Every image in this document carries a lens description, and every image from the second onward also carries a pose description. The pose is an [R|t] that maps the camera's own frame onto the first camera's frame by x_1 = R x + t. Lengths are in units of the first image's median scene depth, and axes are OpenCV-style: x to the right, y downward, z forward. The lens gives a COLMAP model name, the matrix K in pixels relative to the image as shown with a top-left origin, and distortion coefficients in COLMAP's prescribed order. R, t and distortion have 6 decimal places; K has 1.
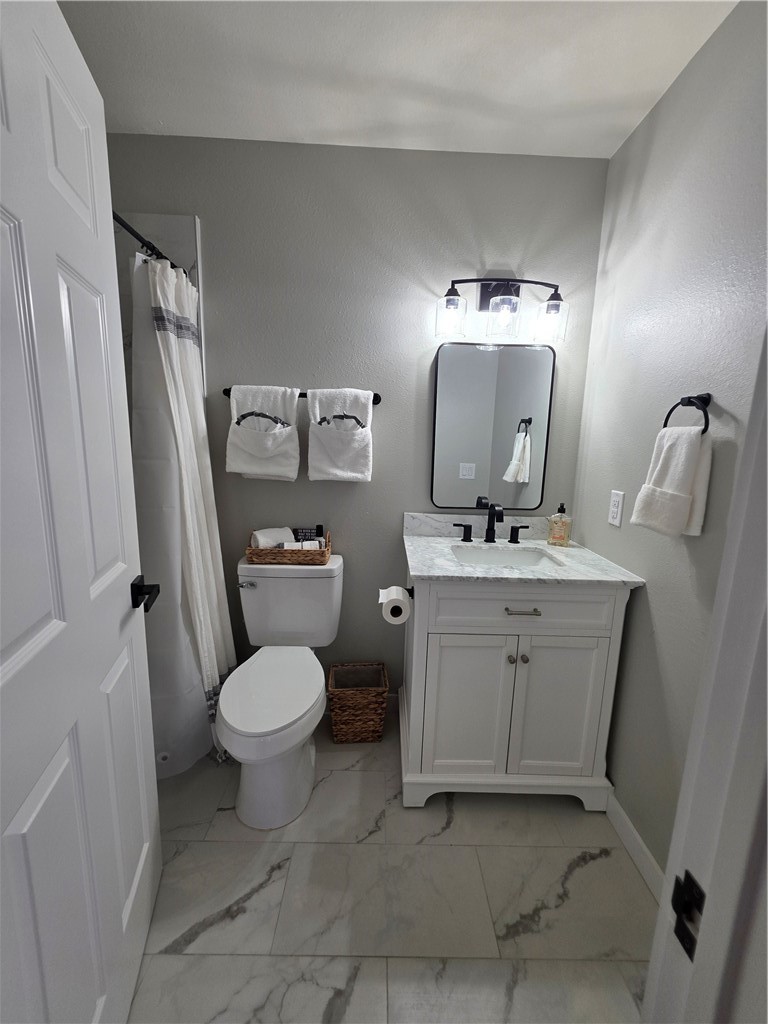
lens RADIAL K [[411.1, 0, 386.4], [0, 411.1, 513.1], [0, 0, 1]] dist [0.001568, -0.000455]
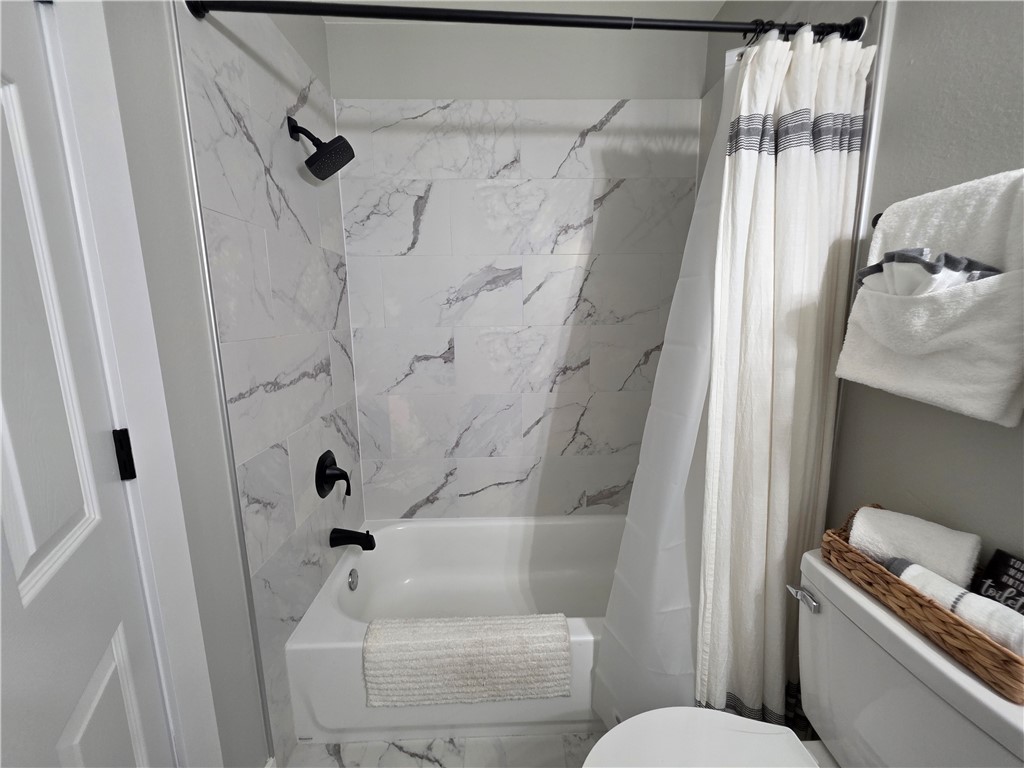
lens RADIAL K [[411.1, 0, 510.6], [0, 411.1, 381.2], [0, 0, 1]] dist [0.001568, -0.000455]
pose [[0.028771, 0.135367, -0.990378, 0.125393], [-0.163049, 0.978154, 0.128960, -0.095744], [0.986198, 0.157770, 0.050214, 0.569983]]
